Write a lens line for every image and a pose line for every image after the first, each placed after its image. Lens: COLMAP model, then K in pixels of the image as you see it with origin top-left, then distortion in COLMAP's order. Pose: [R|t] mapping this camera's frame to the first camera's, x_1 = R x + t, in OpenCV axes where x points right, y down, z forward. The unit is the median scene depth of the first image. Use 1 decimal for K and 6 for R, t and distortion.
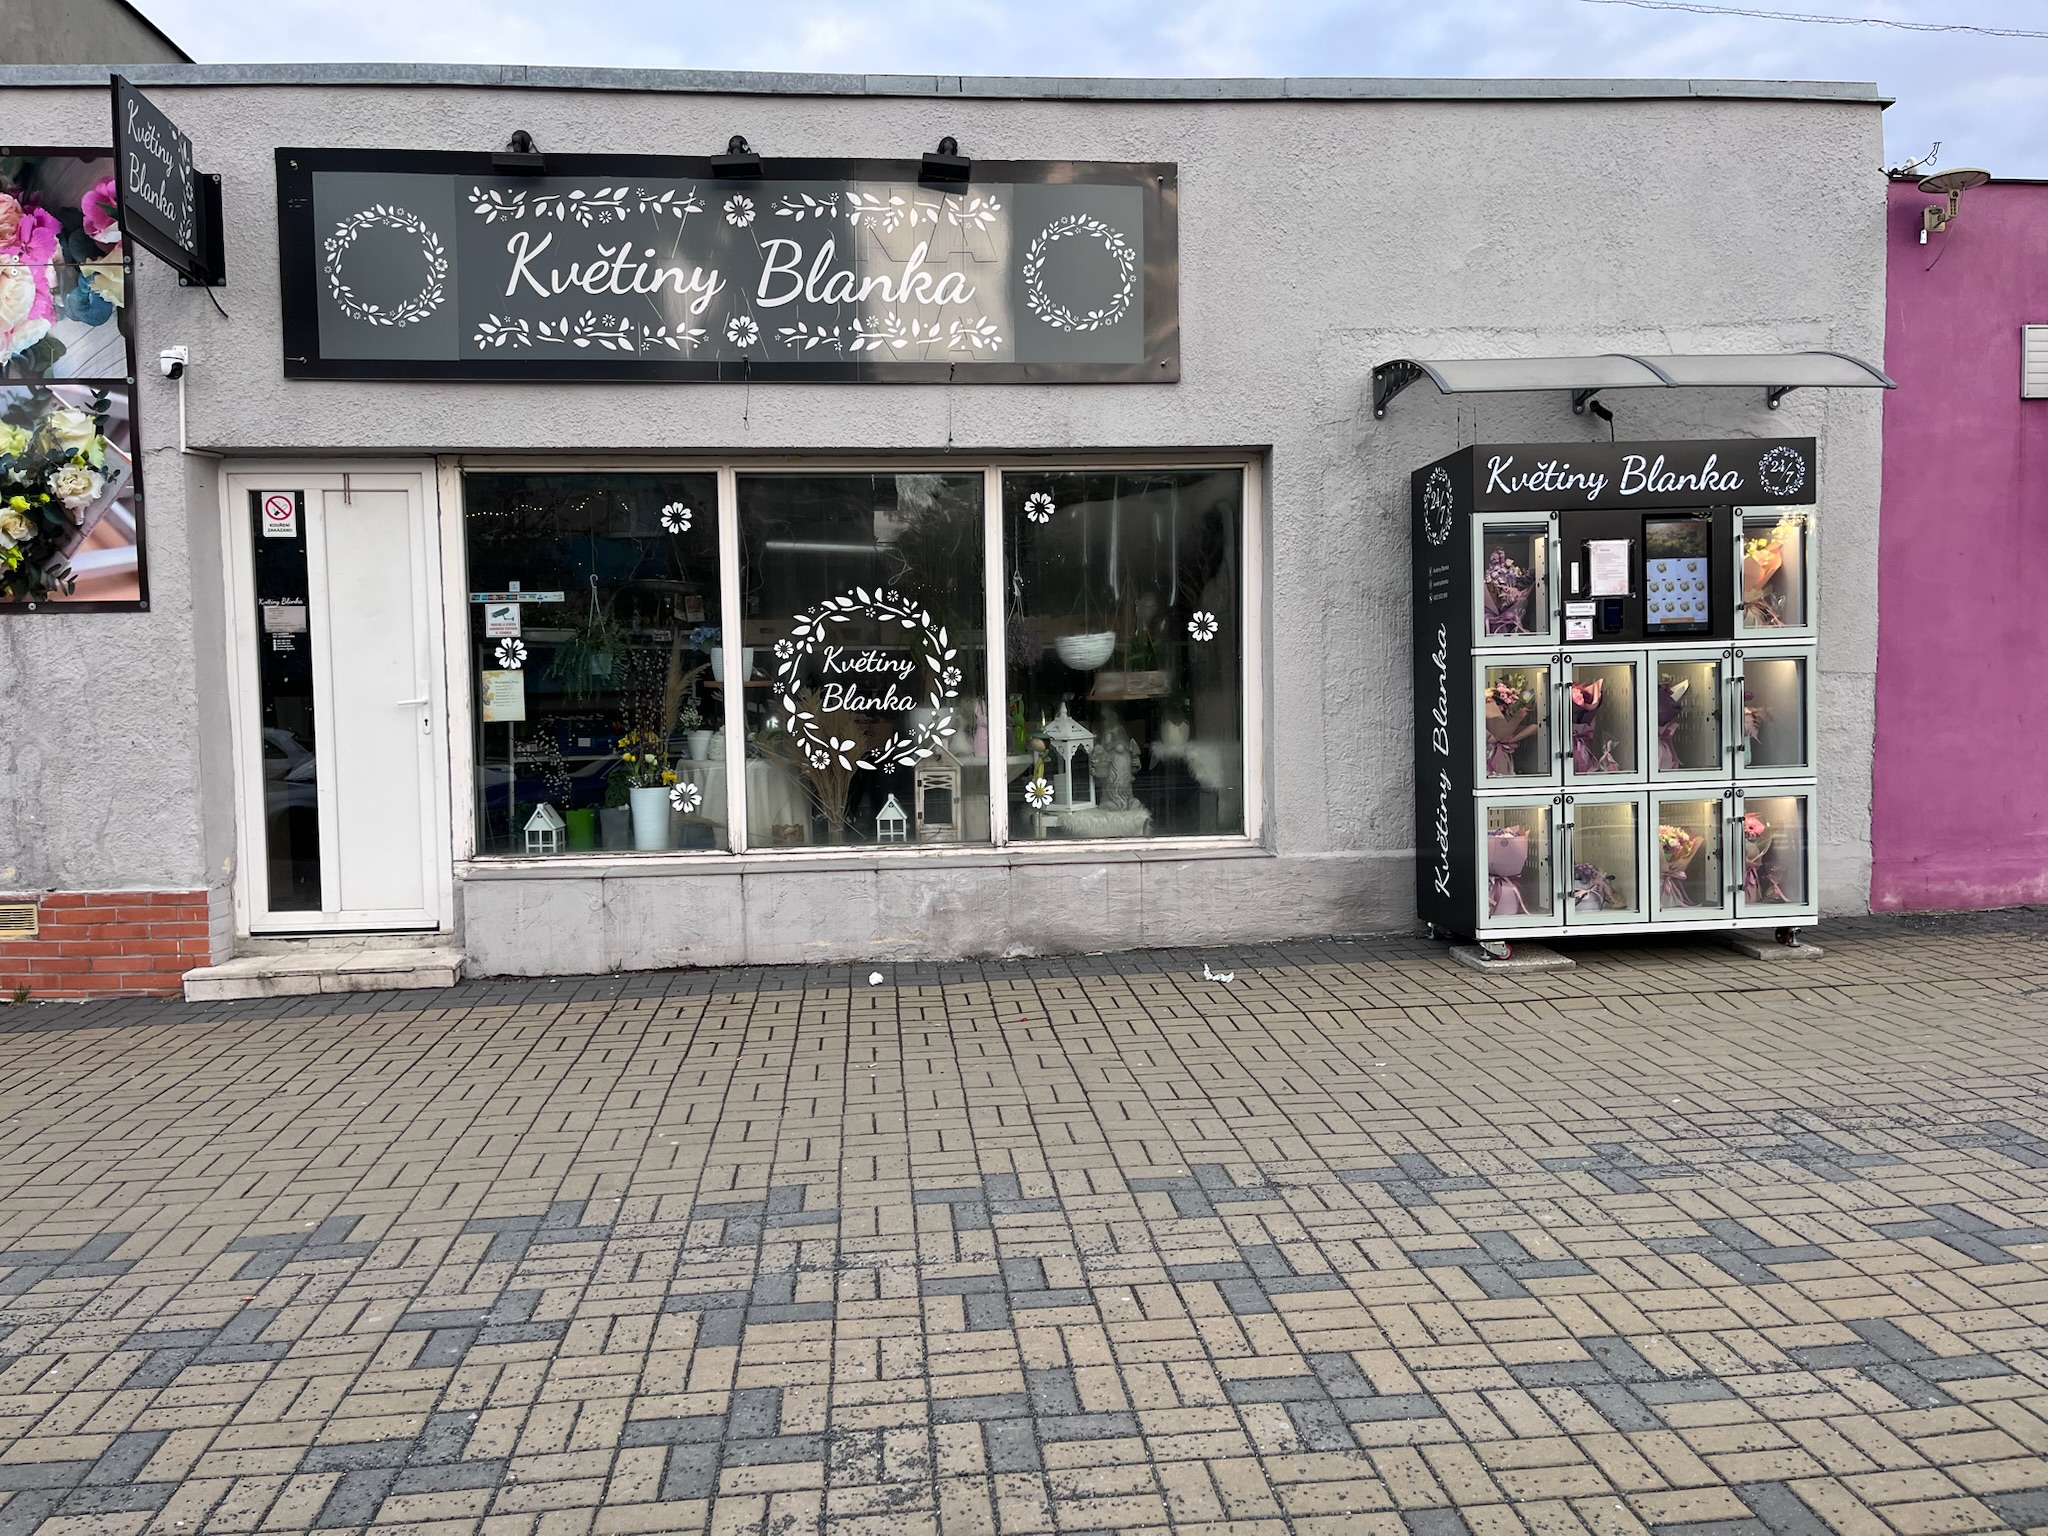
lens RADIAL K [[1561.7, 0, 1014.9], [0, 1561.7, 777.4], [0, 0, 1]] dist [0.051771, -0.071463]
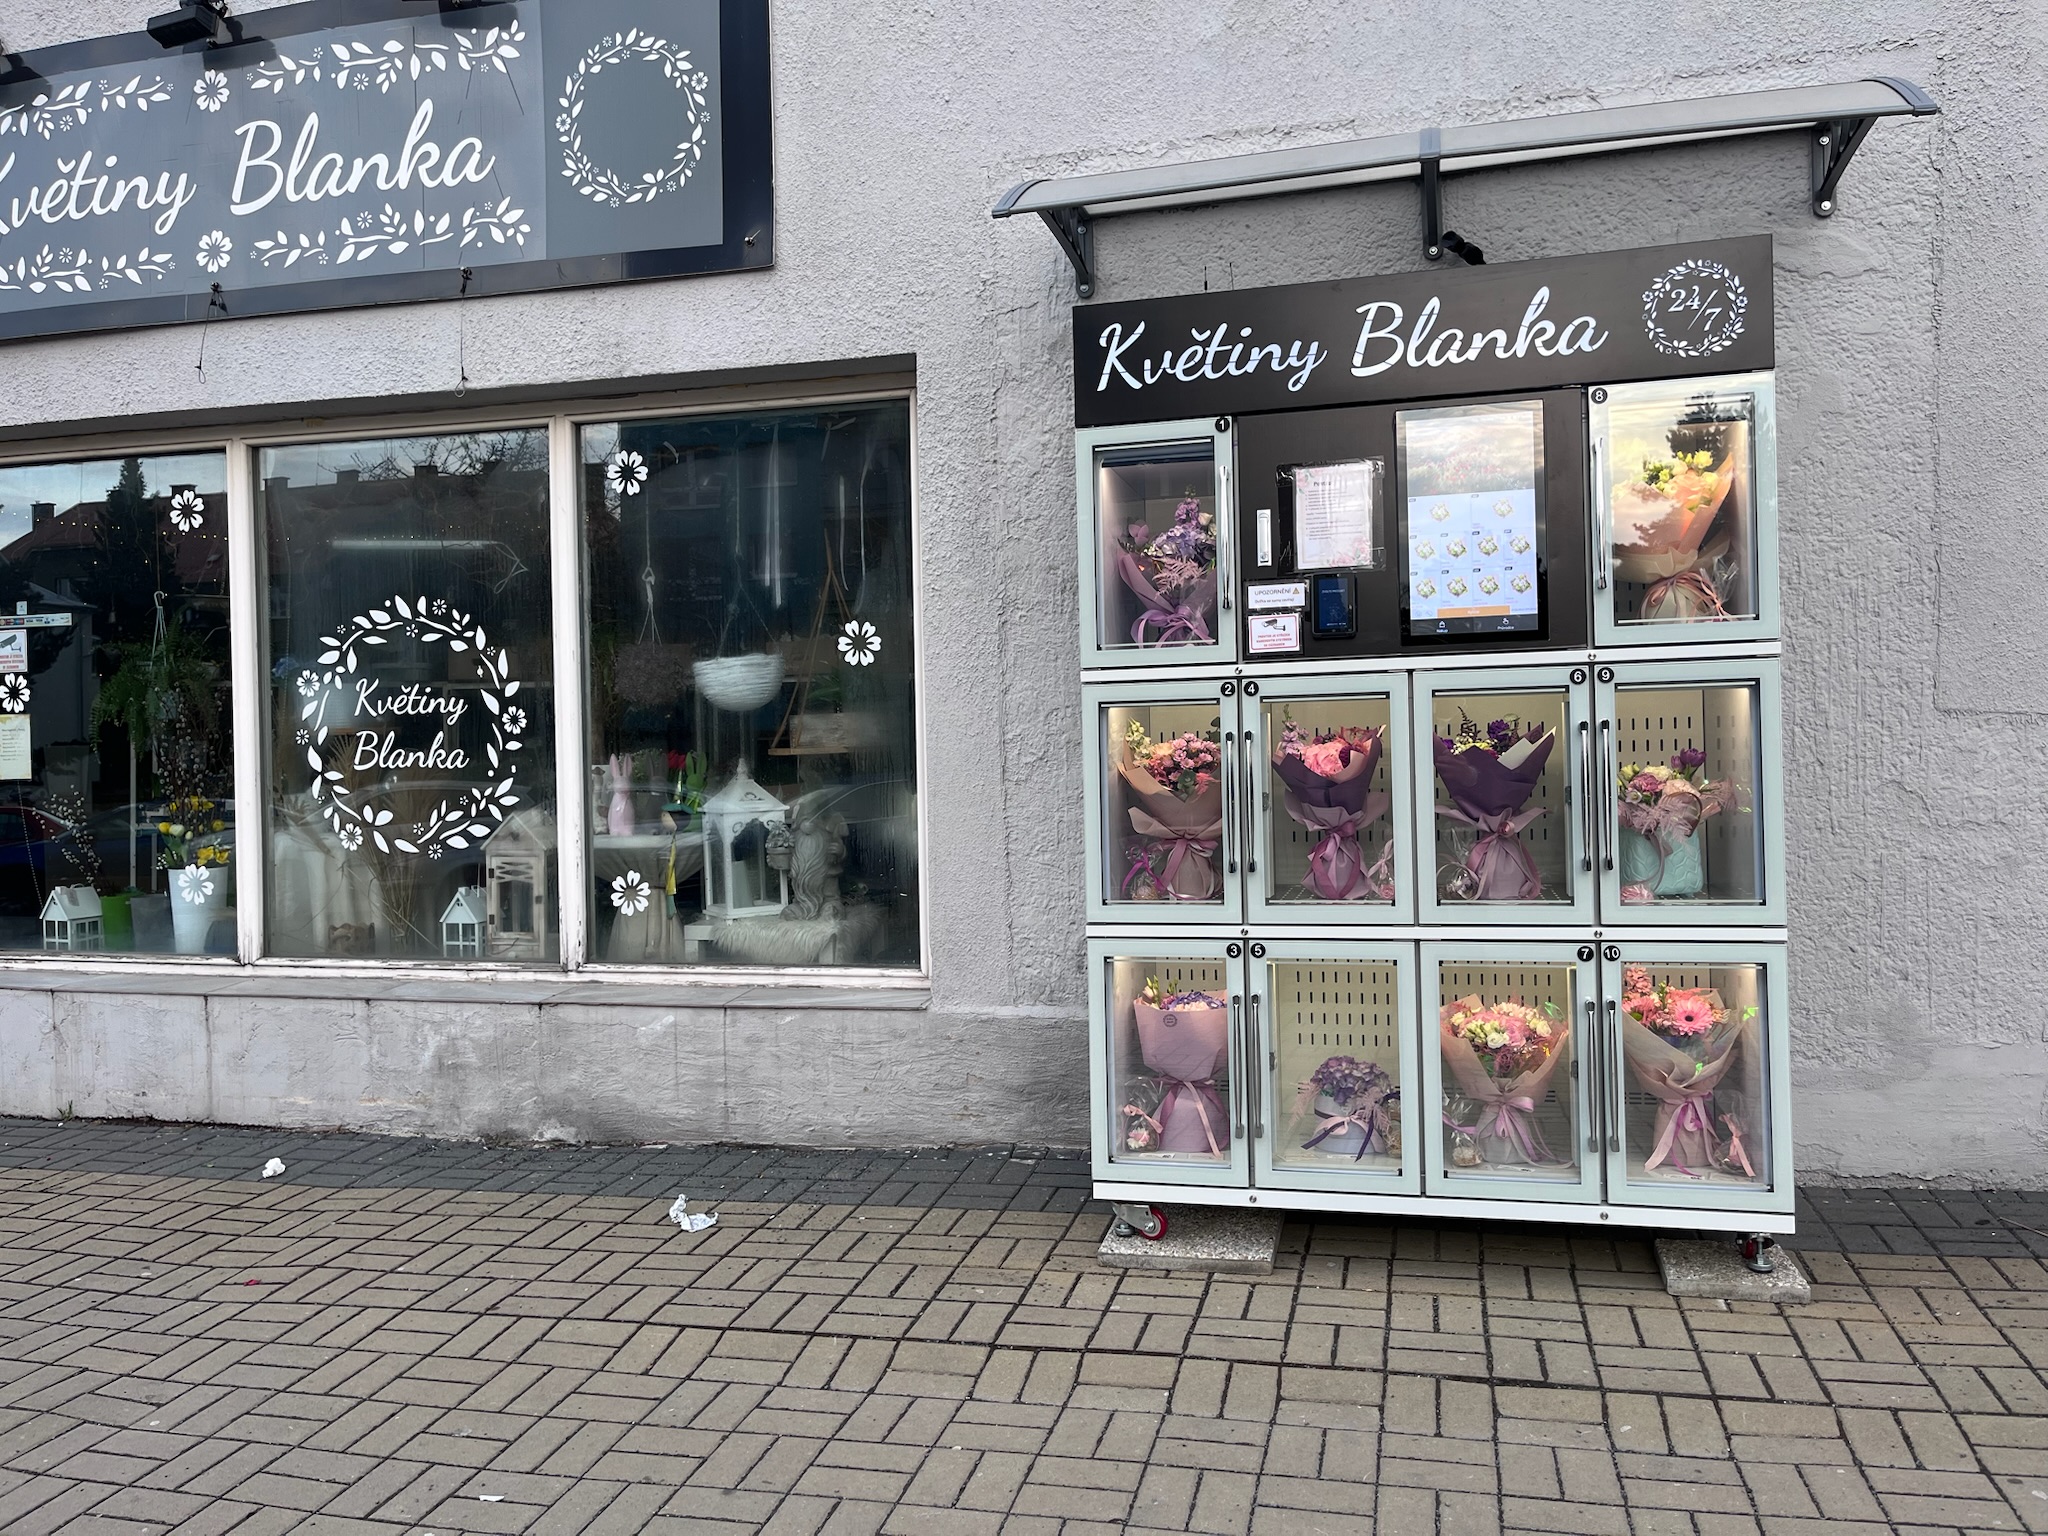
lens RADIAL K [[1561.7, 0, 1041.5], [0, 1561.7, 752.0], [0, 0, 1]] dist [0.051771, -0.071463]
pose [[0.942985, 0.004792, -0.332800, 0.429495], [-0.019118, 0.999025, -0.039784, -0.028758], [0.332285, 0.043878, 0.942158, 0.439378]]
